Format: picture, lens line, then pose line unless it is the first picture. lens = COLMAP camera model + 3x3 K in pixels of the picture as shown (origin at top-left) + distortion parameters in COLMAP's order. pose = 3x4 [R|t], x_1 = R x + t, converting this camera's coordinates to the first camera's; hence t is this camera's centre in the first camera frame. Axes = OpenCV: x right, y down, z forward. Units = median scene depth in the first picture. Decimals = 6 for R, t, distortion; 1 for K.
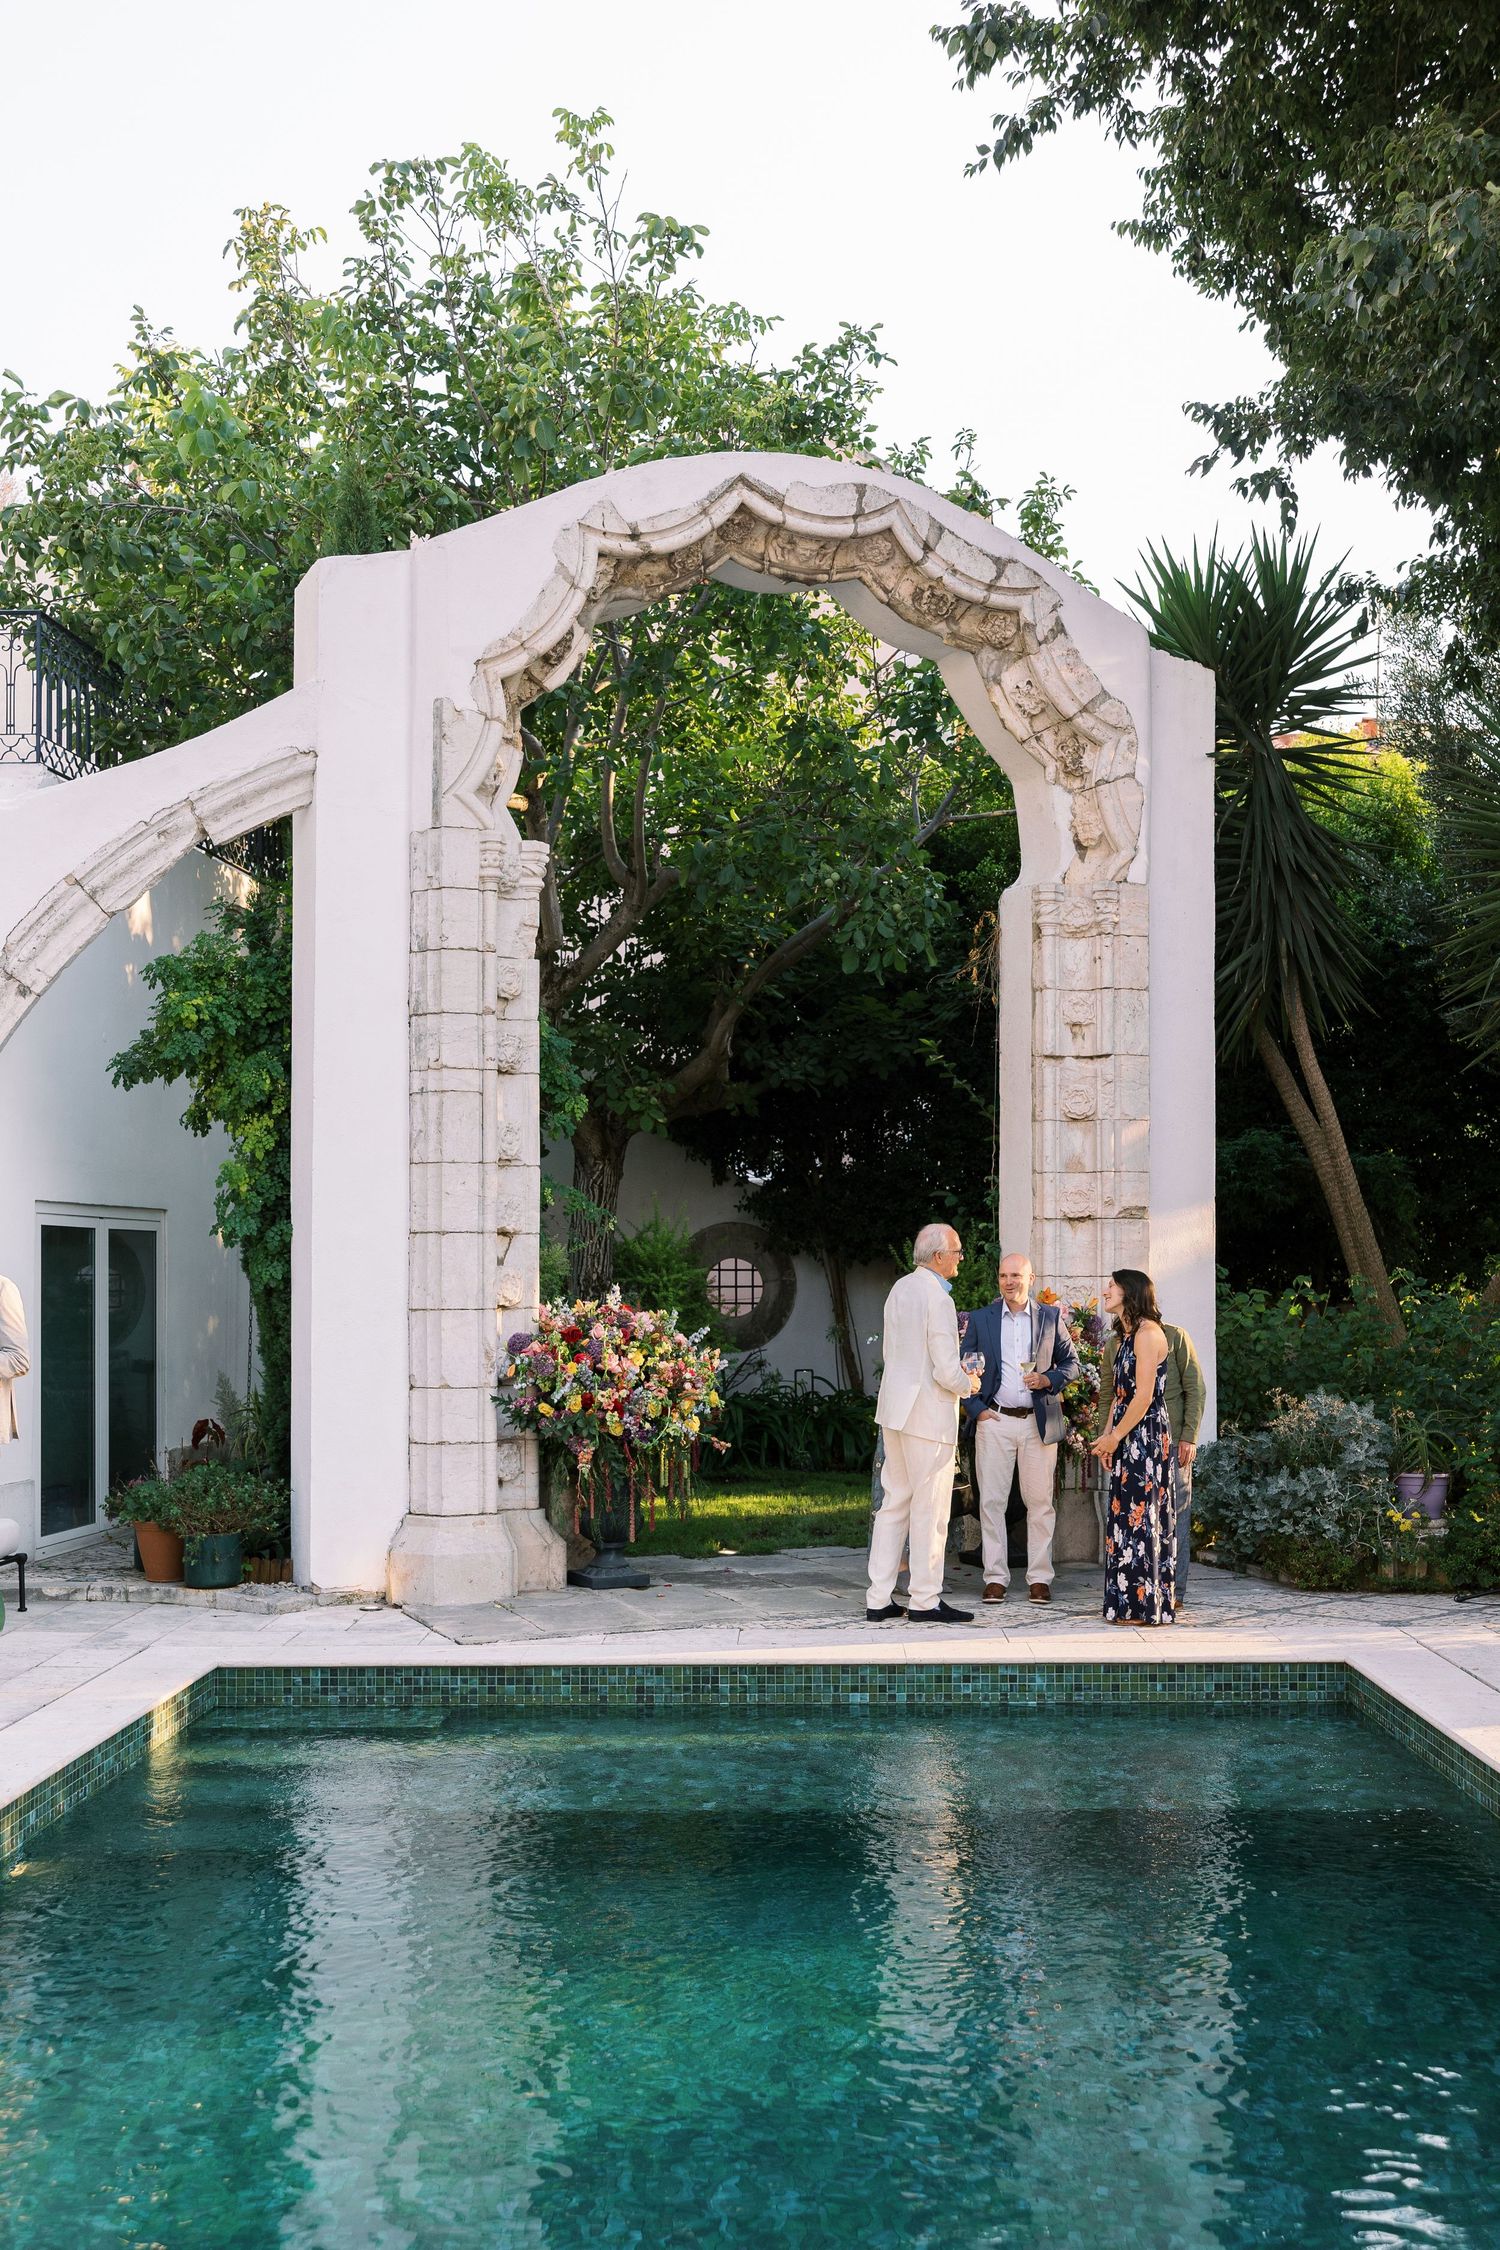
lens RADIAL K [[2506.5, 0, 749.9], [0, 2506.5, 1270.1], [0, 0, 1]] dist [0.056624, -0.239591]
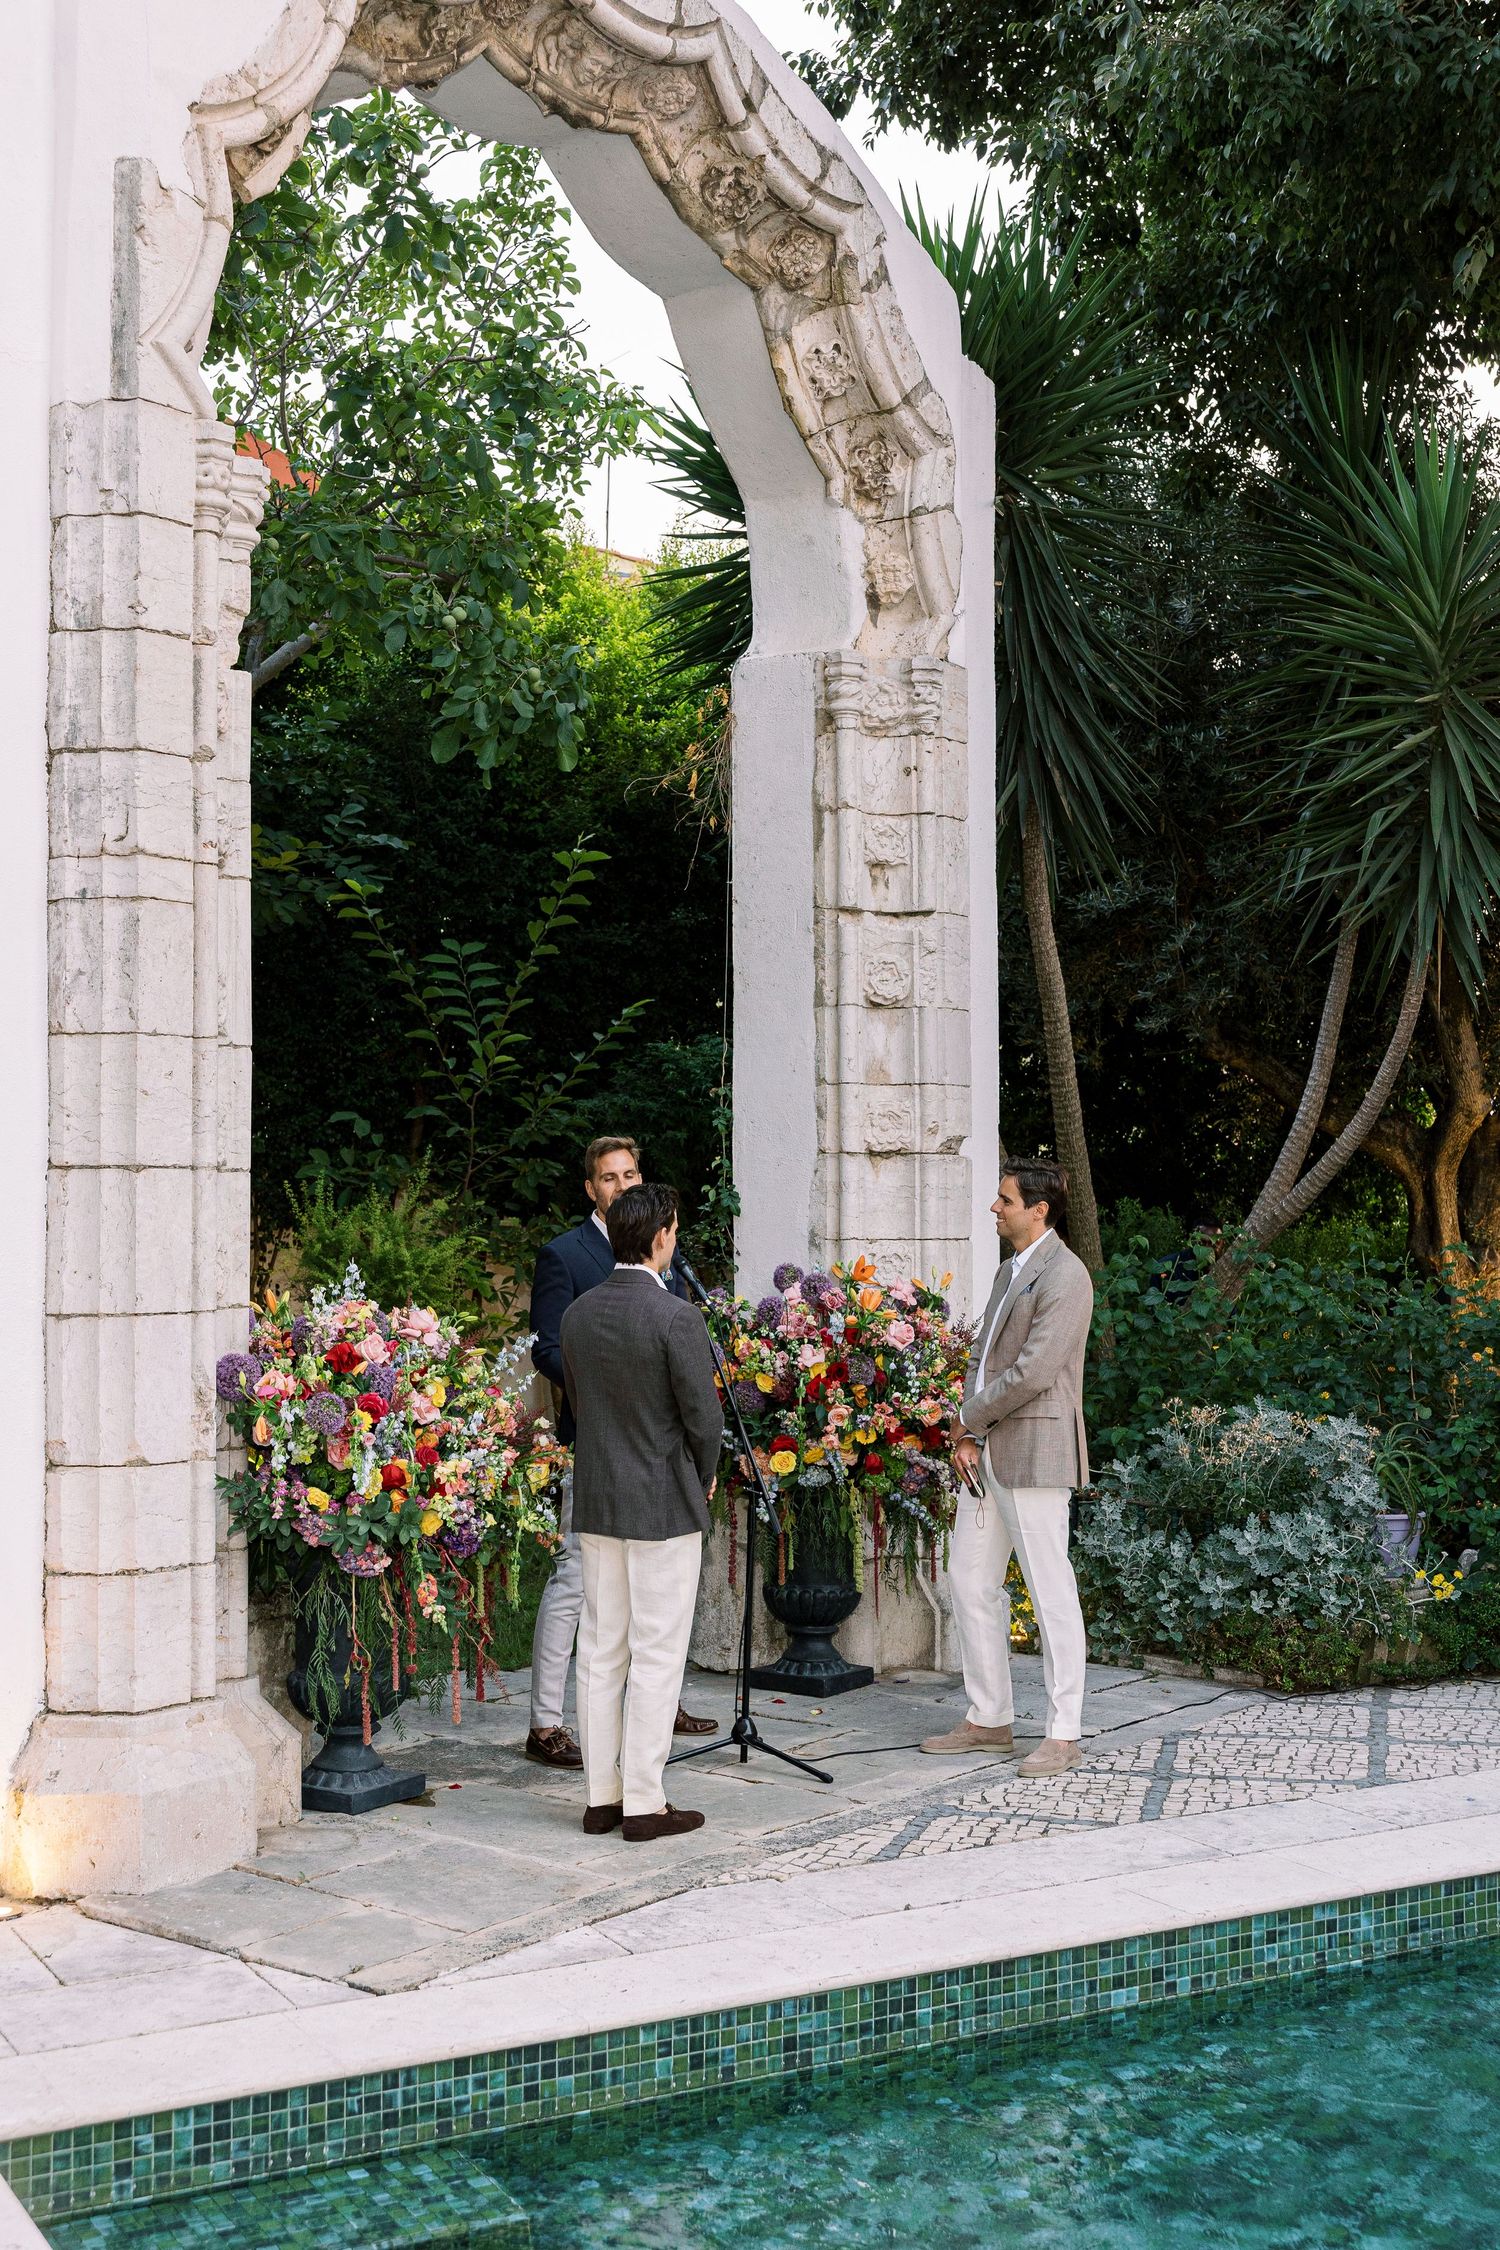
lens RADIAL K [[2738.5, 0, 883.2], [0, 2738.5, 1124.1], [0, 0, 1]] dist [0.013966, 0.025124]
pose [[0.857848, 0.015806, 0.513660, -0.264756], [0.001065, 0.999470, -0.032533, -0.004928], [-0.513903, 0.028456, 0.857377, 0.403378]]
